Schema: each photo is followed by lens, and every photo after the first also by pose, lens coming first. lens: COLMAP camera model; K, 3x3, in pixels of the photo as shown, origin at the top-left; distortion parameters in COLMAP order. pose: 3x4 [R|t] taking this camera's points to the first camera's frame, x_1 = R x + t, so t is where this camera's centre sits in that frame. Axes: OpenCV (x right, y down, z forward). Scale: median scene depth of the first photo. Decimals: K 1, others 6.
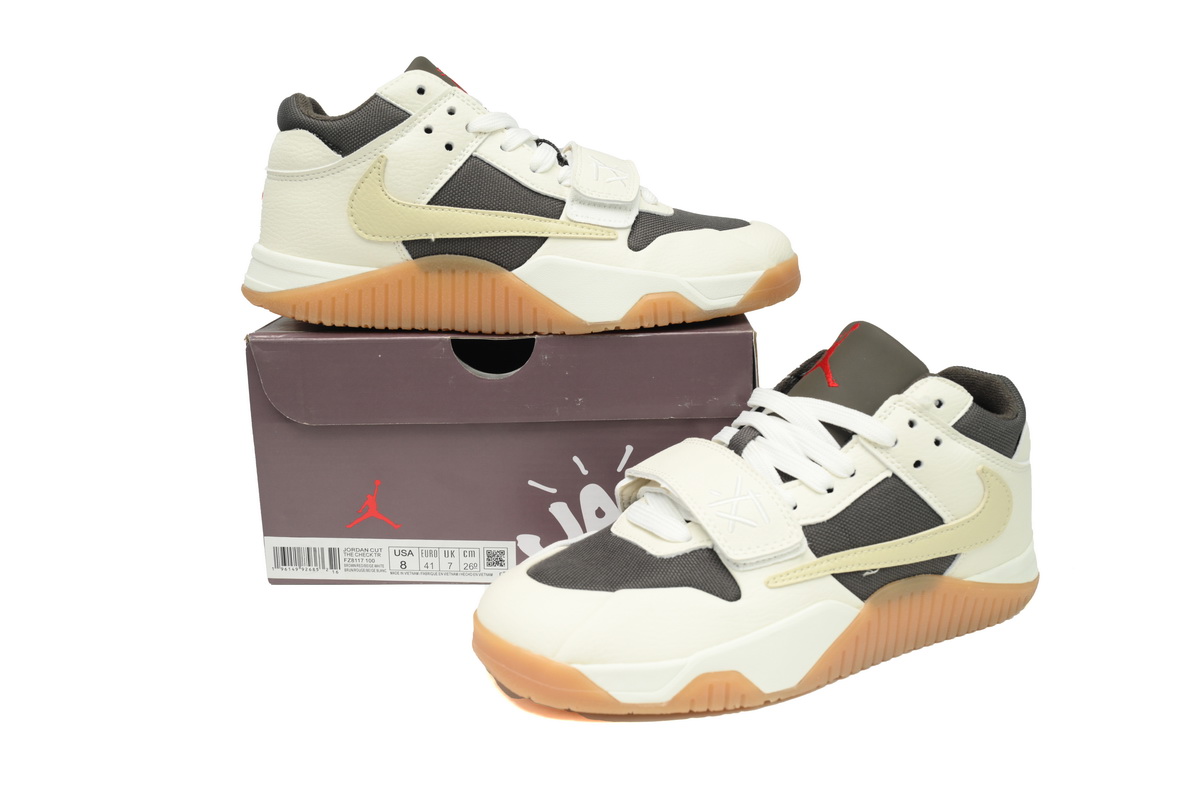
lens RADIAL K [[1031.0, 0, 600.0], [0, 1031.0, 400.0], [0, 0, 1]] dist [0.005378, -0.000004]
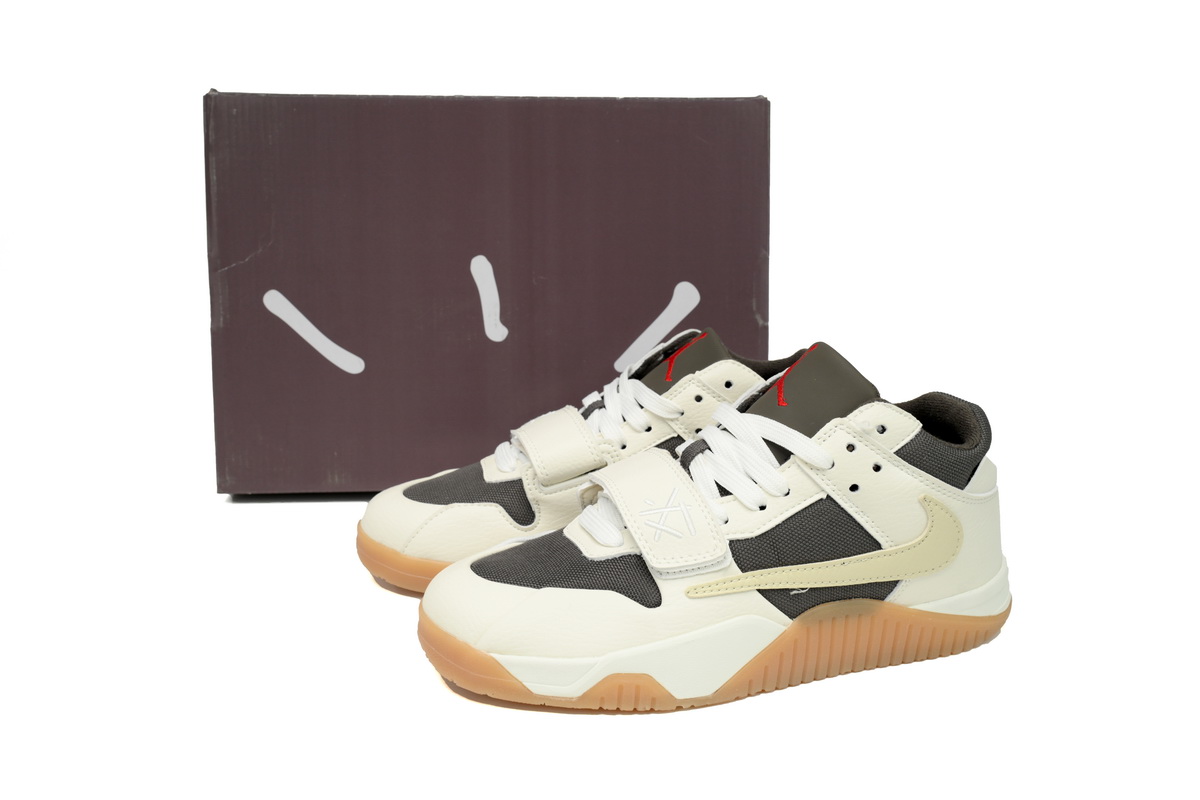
lens RADIAL K [[1031.0, 0, 600.0], [0, 1031.0, 400.0], [0, 0, 1]] dist [0.005378, -0.000004]
pose [[0.987234, 0.057225, -0.148642, 0.208934], [-0.056669, 0.998361, 0.007976, -0.017723], [0.148854, 0.000549, 0.988859, -0.032755]]
